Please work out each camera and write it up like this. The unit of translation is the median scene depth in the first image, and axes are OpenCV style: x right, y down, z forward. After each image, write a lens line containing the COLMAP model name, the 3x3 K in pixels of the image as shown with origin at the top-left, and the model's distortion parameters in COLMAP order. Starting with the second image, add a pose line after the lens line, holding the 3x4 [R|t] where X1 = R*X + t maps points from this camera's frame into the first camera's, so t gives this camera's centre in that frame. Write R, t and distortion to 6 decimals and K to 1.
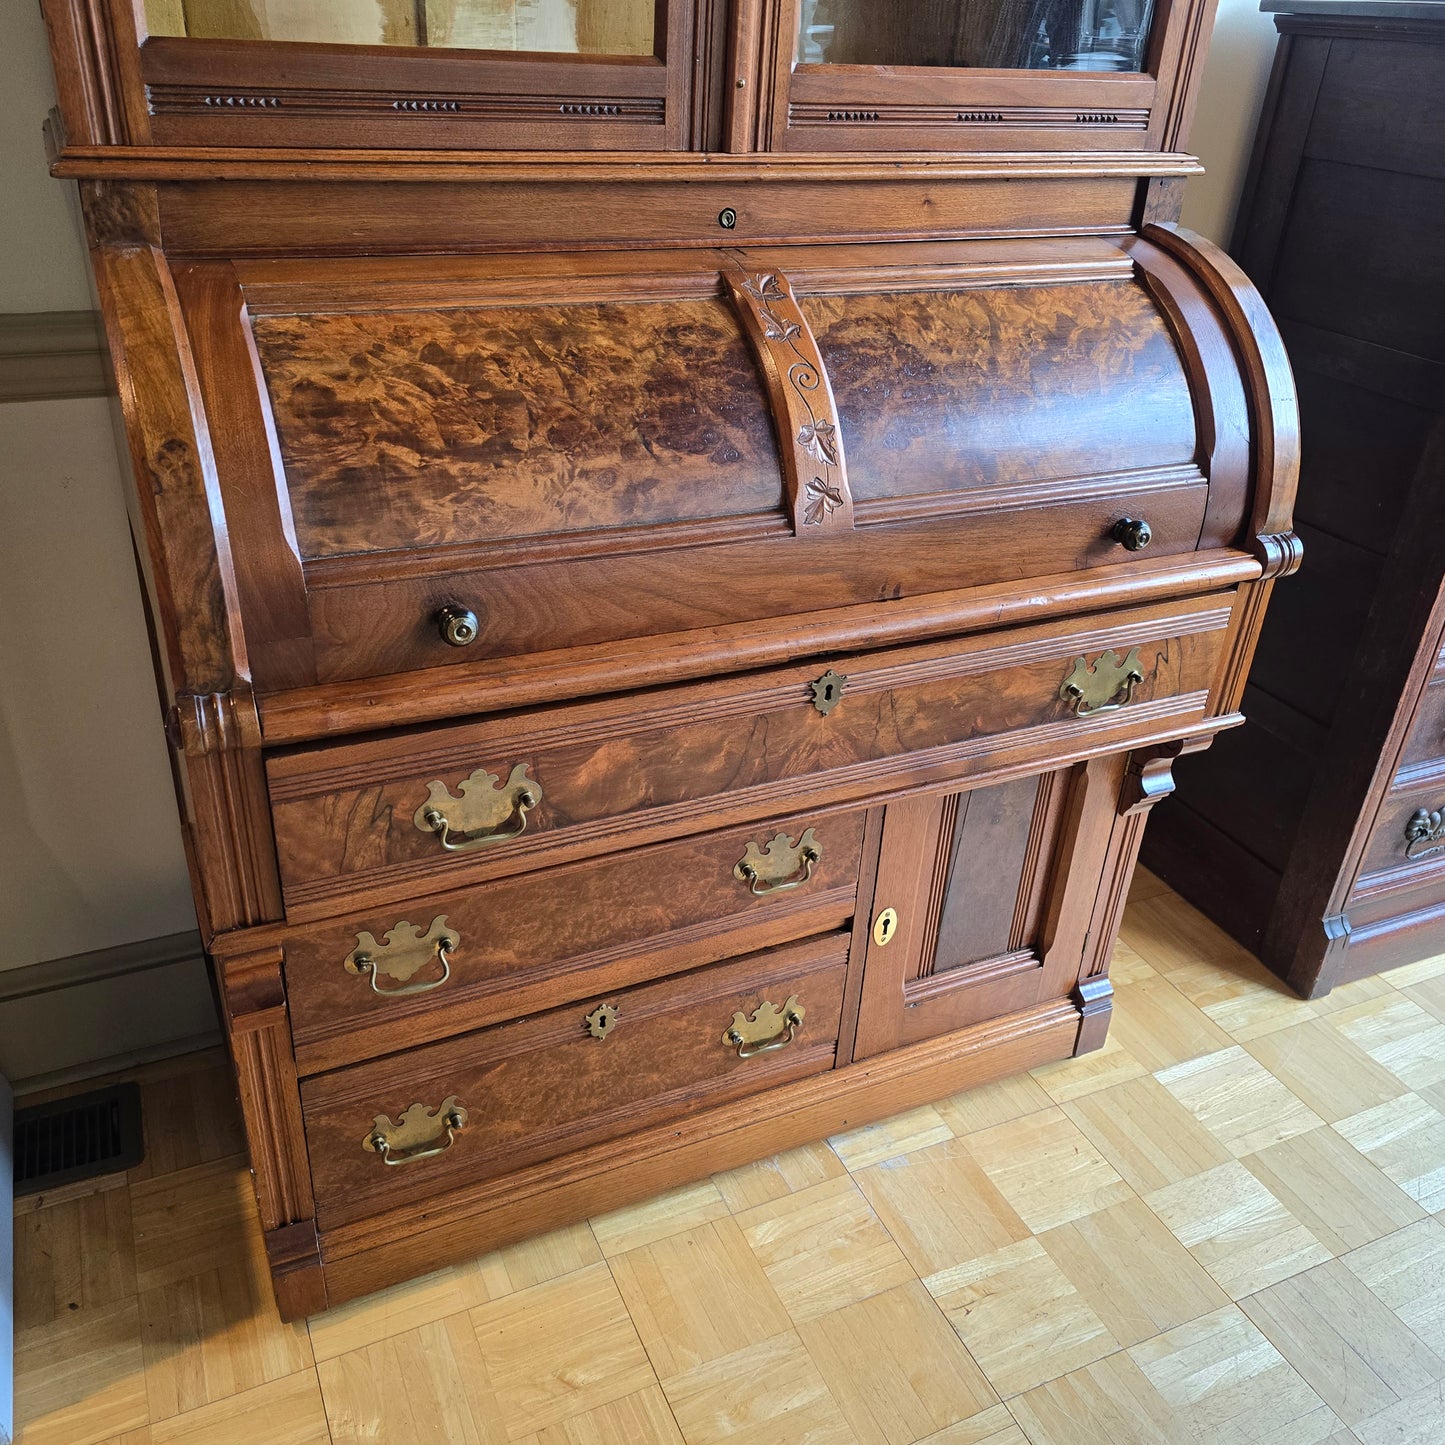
lens RADIAL K [[1281.3, 0, 717.4], [0, 1281.3, 725.9], [0, 0, 1]] dist [0.041345, -0.051481]
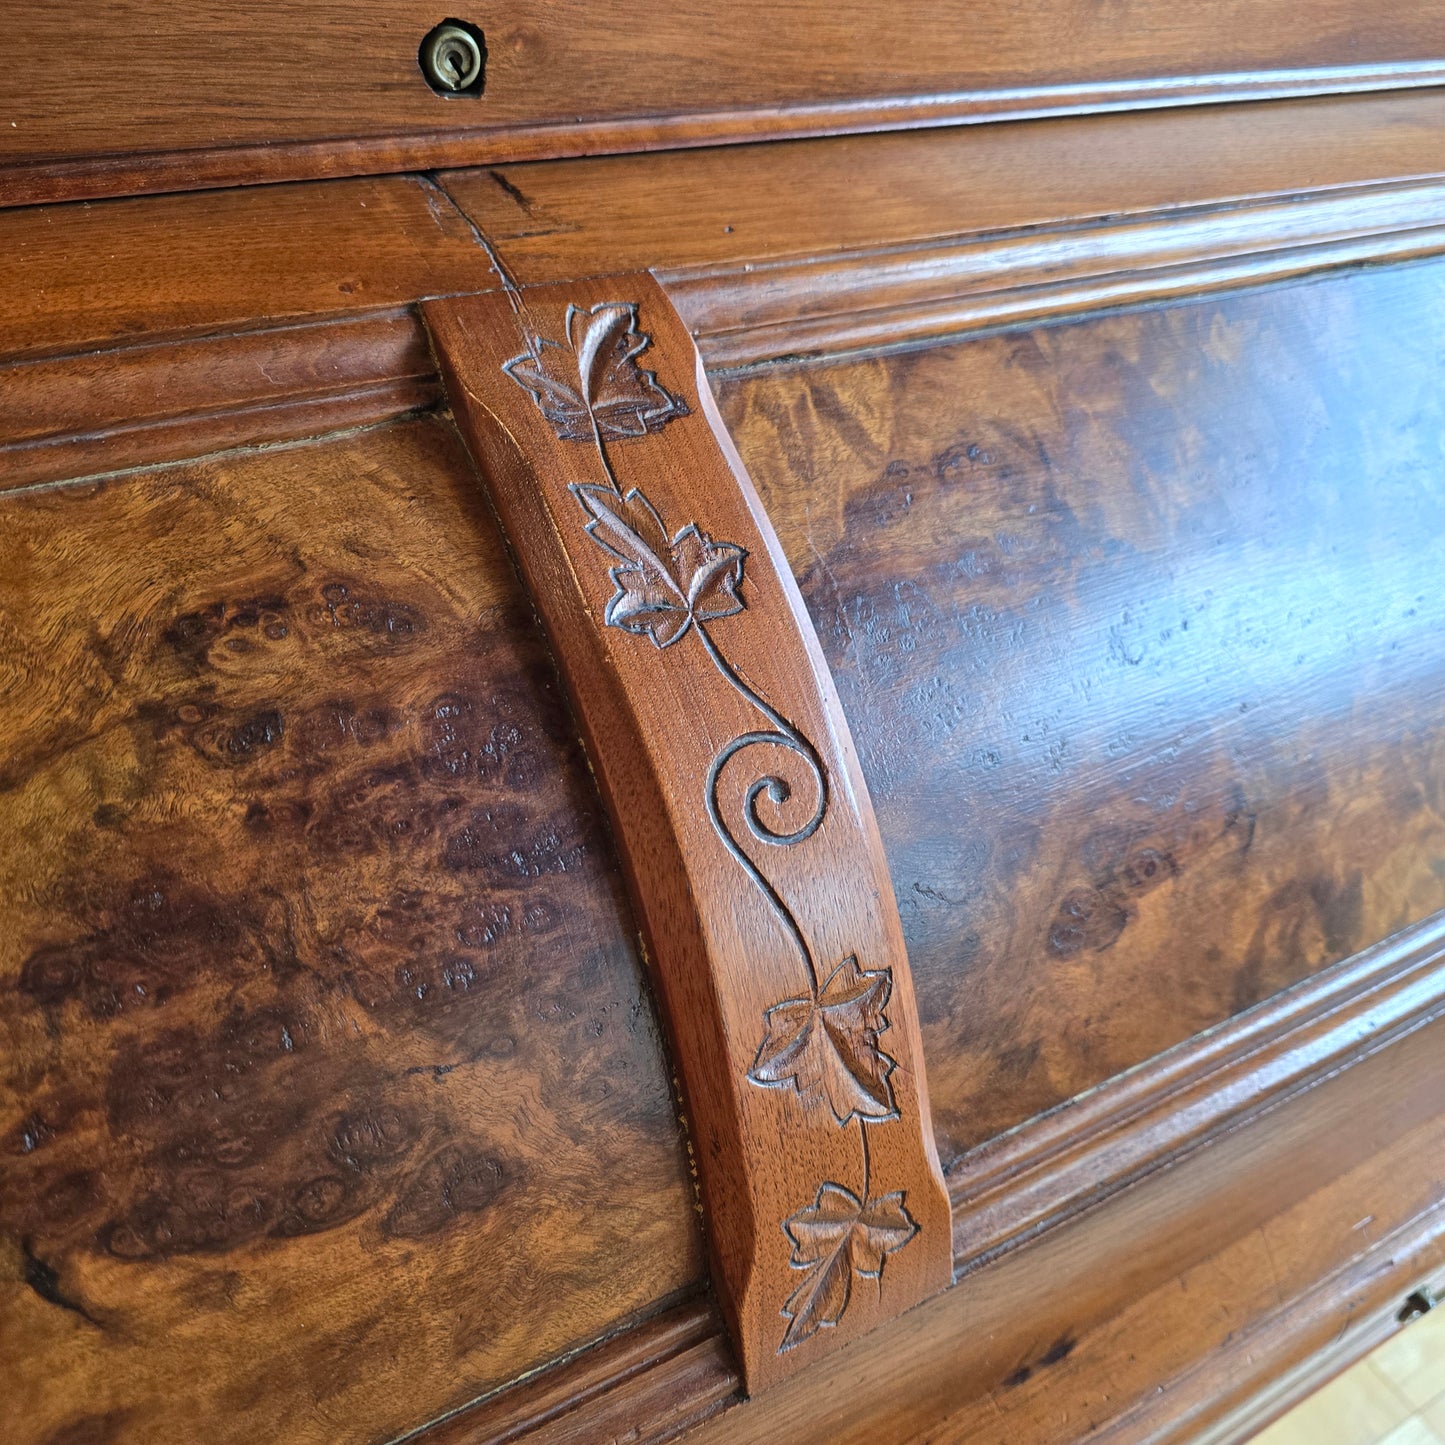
lens RADIAL K [[1281.3, 0, 720.8], [0, 1281.3, 719.9], [0, 0, 1]] dist [0.041345, -0.051481]
pose [[0.995887, -0.036456, 0.082942, 0.035411], [0.021619, 0.984647, 0.173216, -0.300036], [-0.087983, -0.170710, 0.981385, 0.699202]]
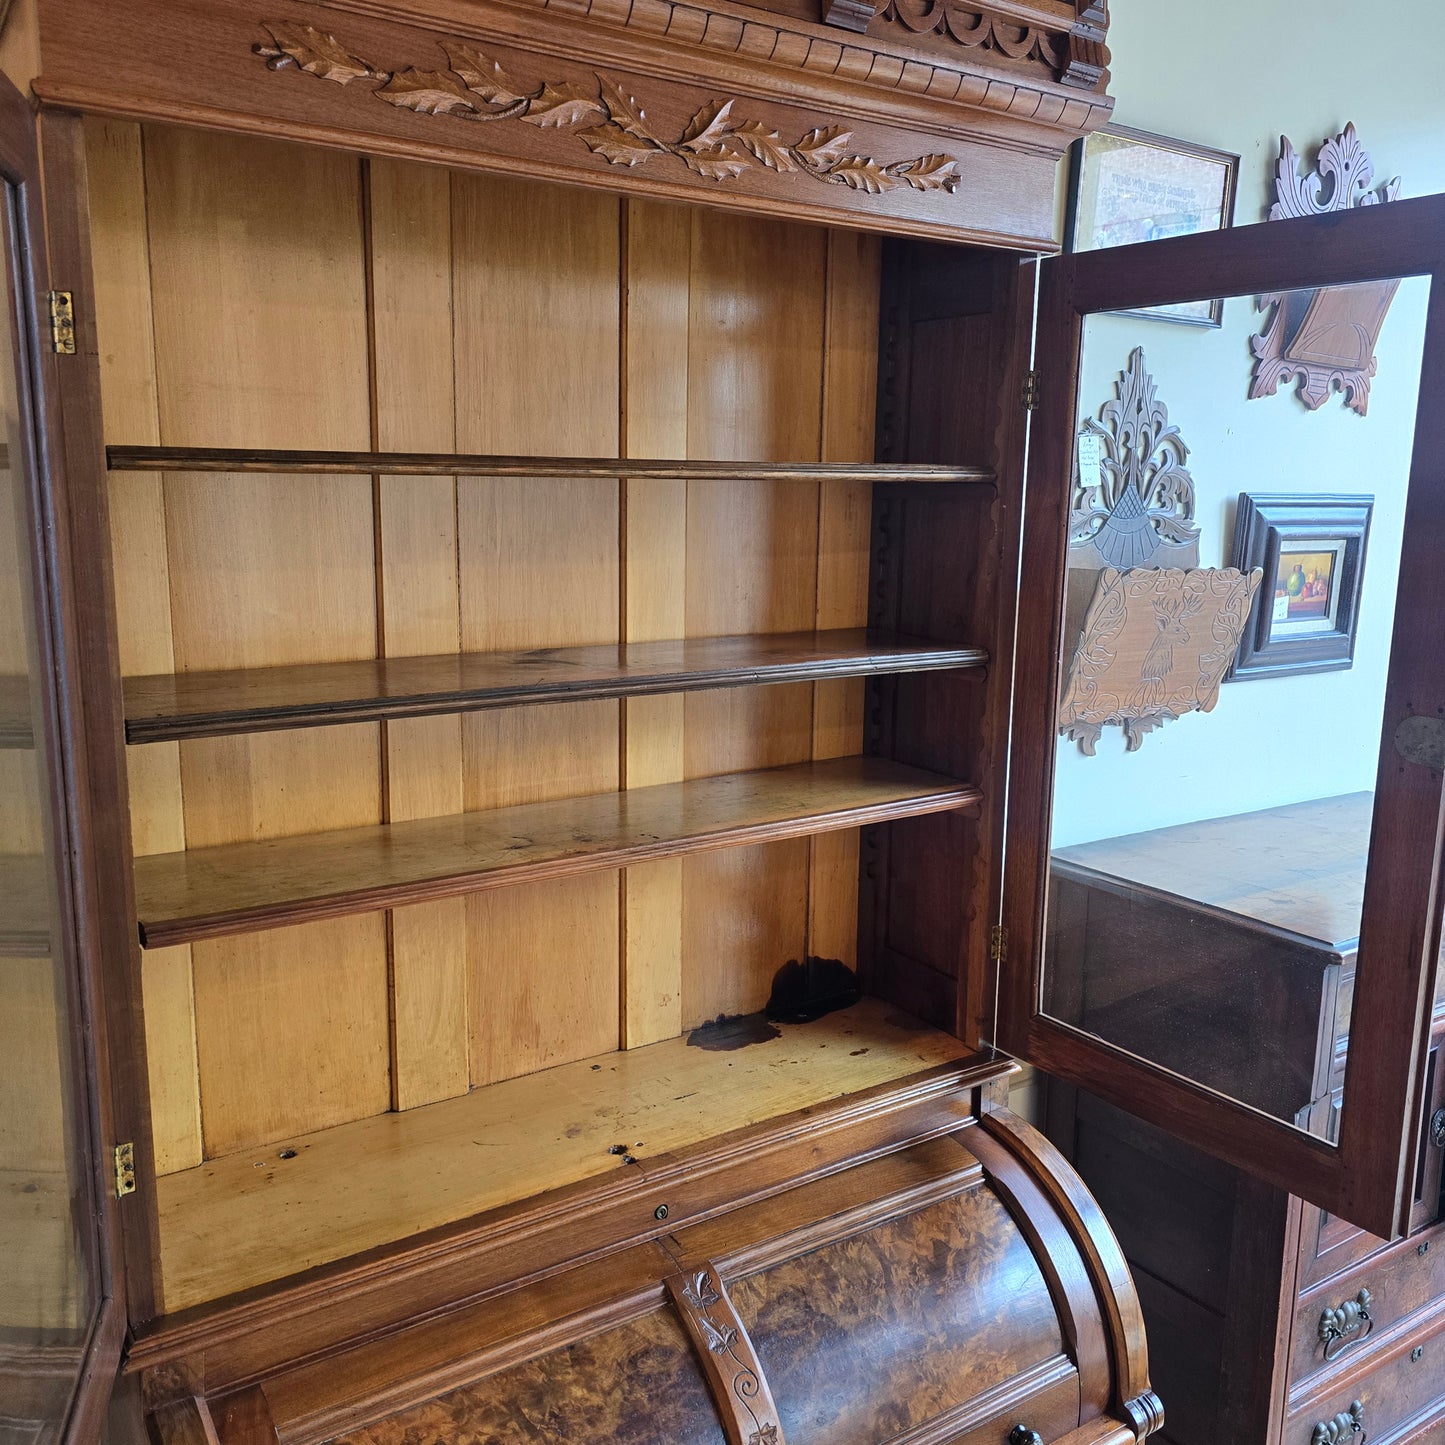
lens RADIAL K [[1281.3, 0, 719.7], [0, 1281.3, 713.7], [0, 0, 1]] dist [0.041345, -0.051481]
pose [[0.987843, -0.066607, 0.140462, -0.075652], [0.109128, 0.940622, -0.321435, -0.434231], [-0.110712, 0.332856, 0.936456, -0.293405]]
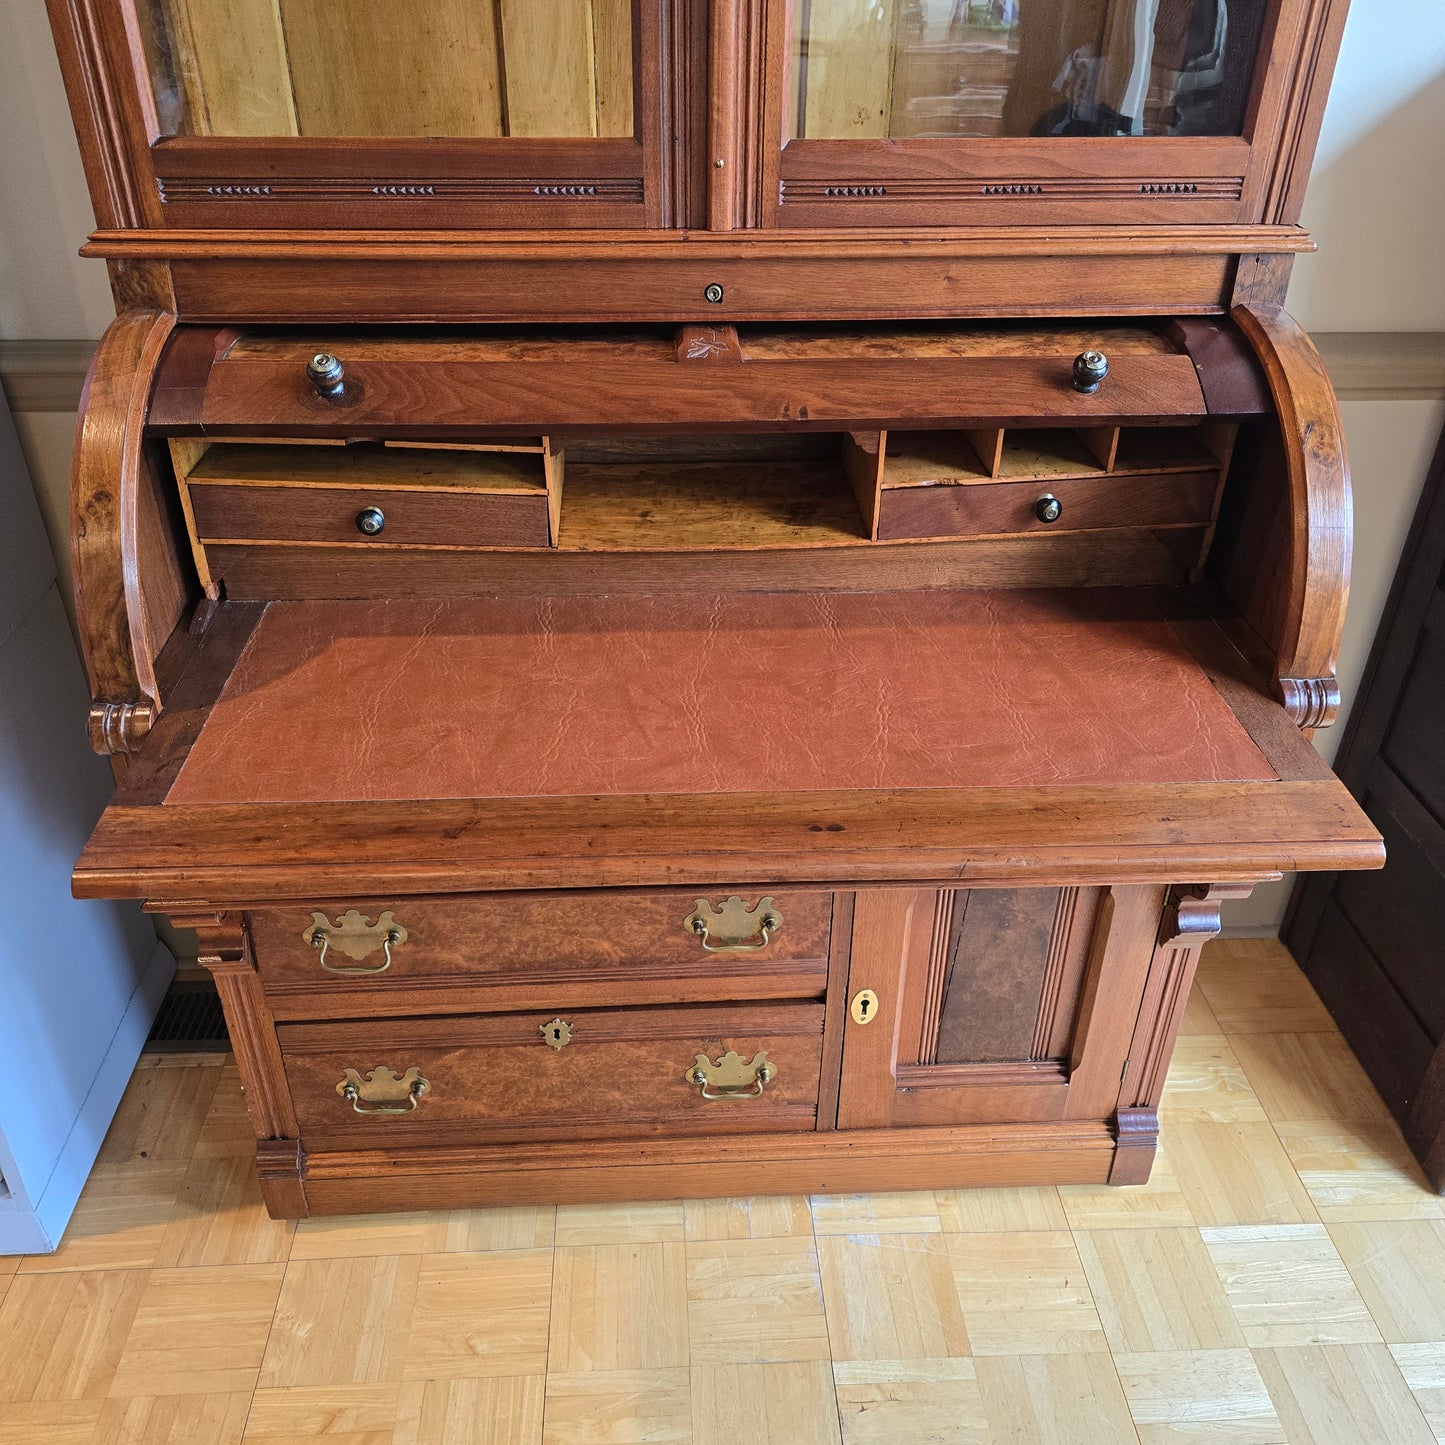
lens RADIAL K [[1281.3, 0, 725.0], [0, 1281.3, 730.4], [0, 0, 1]] dist [0.041345, -0.051481]
pose [[0.927014, 0.164505, -0.337020, 0.404514], [-0.149695, 0.986275, 0.069663, -0.128106], [0.343854, -0.014128, 0.938917, 0.057115]]
